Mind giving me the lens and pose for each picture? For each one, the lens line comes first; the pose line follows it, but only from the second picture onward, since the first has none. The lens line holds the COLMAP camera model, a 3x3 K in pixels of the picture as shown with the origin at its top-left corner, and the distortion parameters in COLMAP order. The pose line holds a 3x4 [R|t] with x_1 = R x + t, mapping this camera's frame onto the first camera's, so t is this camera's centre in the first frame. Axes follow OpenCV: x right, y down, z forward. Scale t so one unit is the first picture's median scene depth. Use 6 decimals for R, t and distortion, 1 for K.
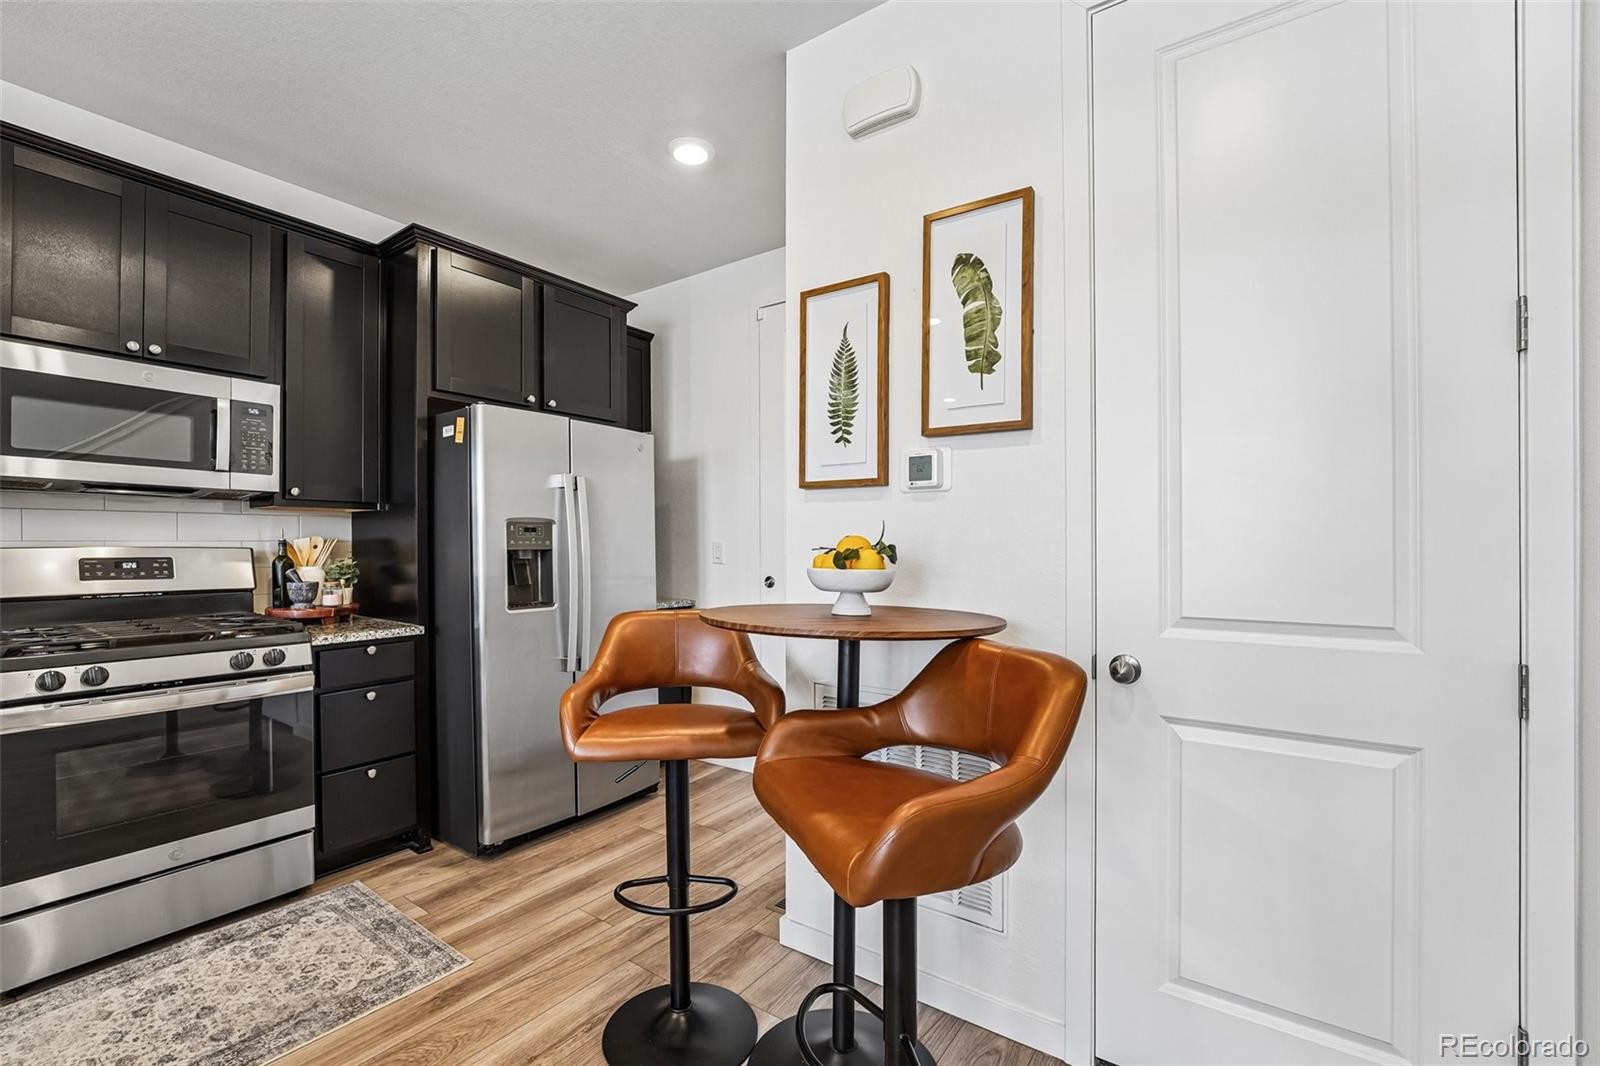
lens RADIAL K [[699.1, 0, 775.8], [0, 699.1, 544.0], [0, 0, 1]] dist [-0.025586, -0.001079]
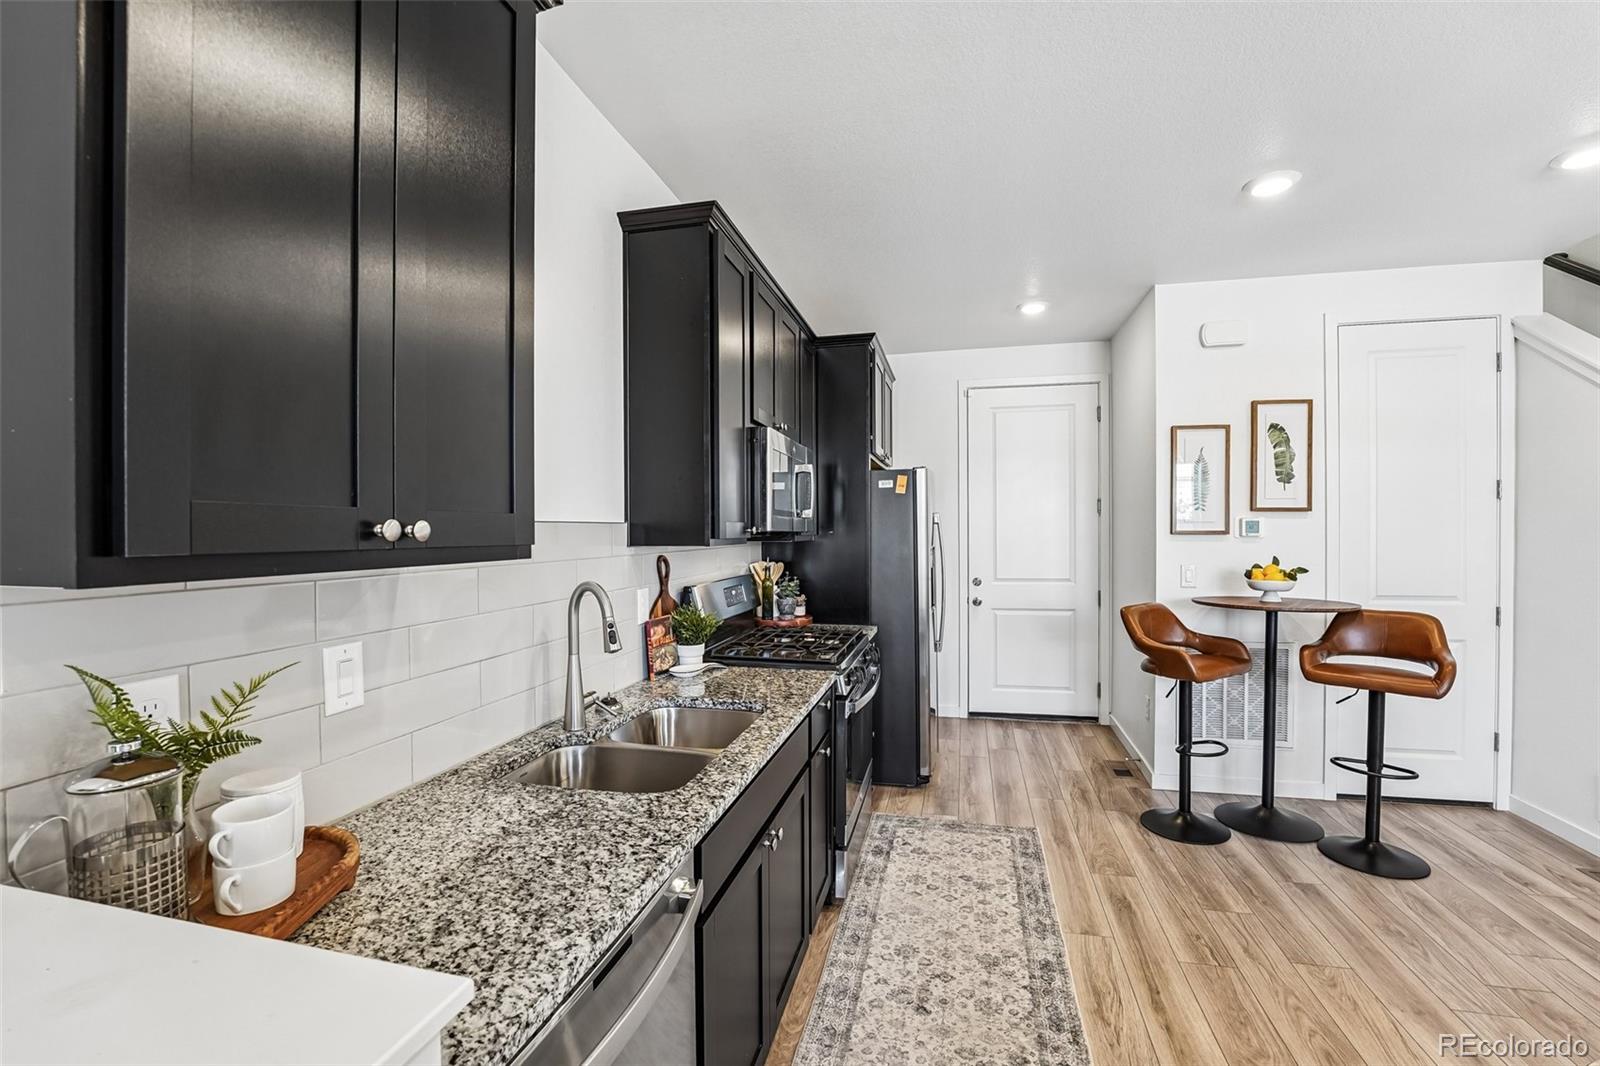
lens RADIAL K [[663.0, 0, 807.4], [0, 663.0, 539.0], [0, 0, 1]] dist [-0.029547, 0.003424]
pose [[0.918470, -0.013542, 0.395260, -1.618833], [0.008416, 0.999857, 0.014699, -0.106149], [-0.395402, -0.010174, 0.918452, -0.212683]]
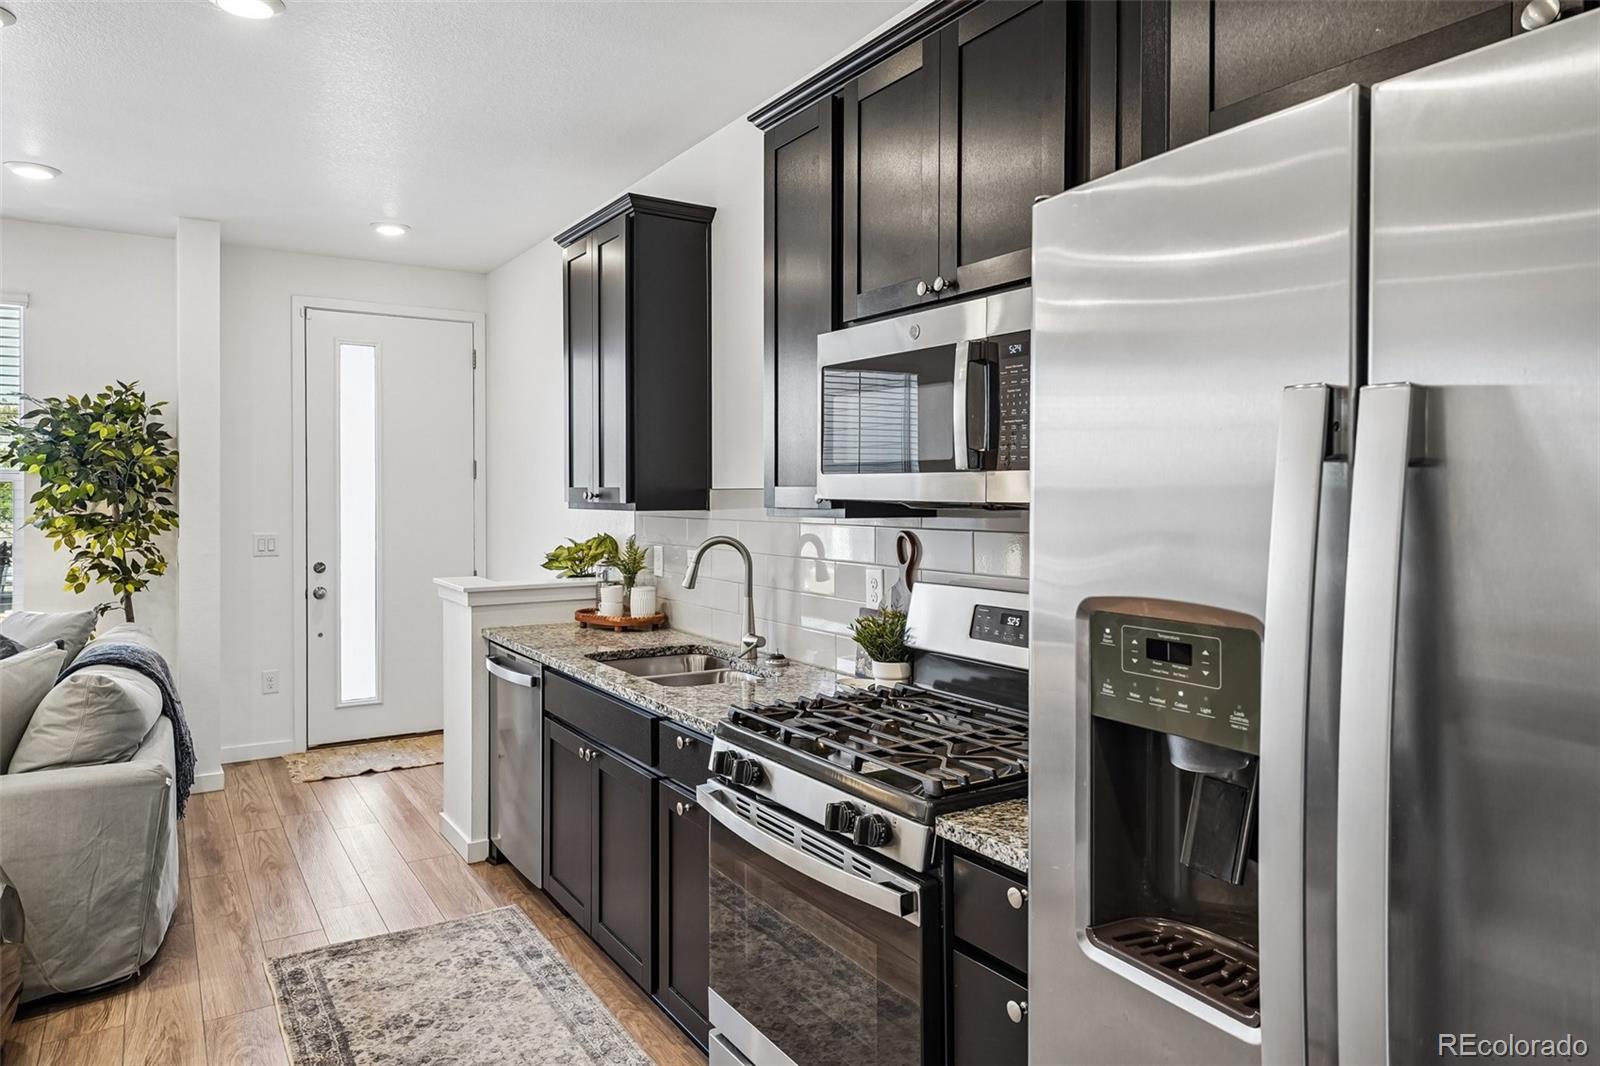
lens RADIAL K [[1034.7, 0, 772.8], [0, 1034.7, 501.0], [0, 0, 1]] dist [0.021924, -0.000599]
pose [[-0.382830, 0.000938, -0.923818, 0.041141], [-0.002917, 0.999993, 0.002225, -0.104219], [0.923814, 0.003546, -0.382825, 1.456141]]
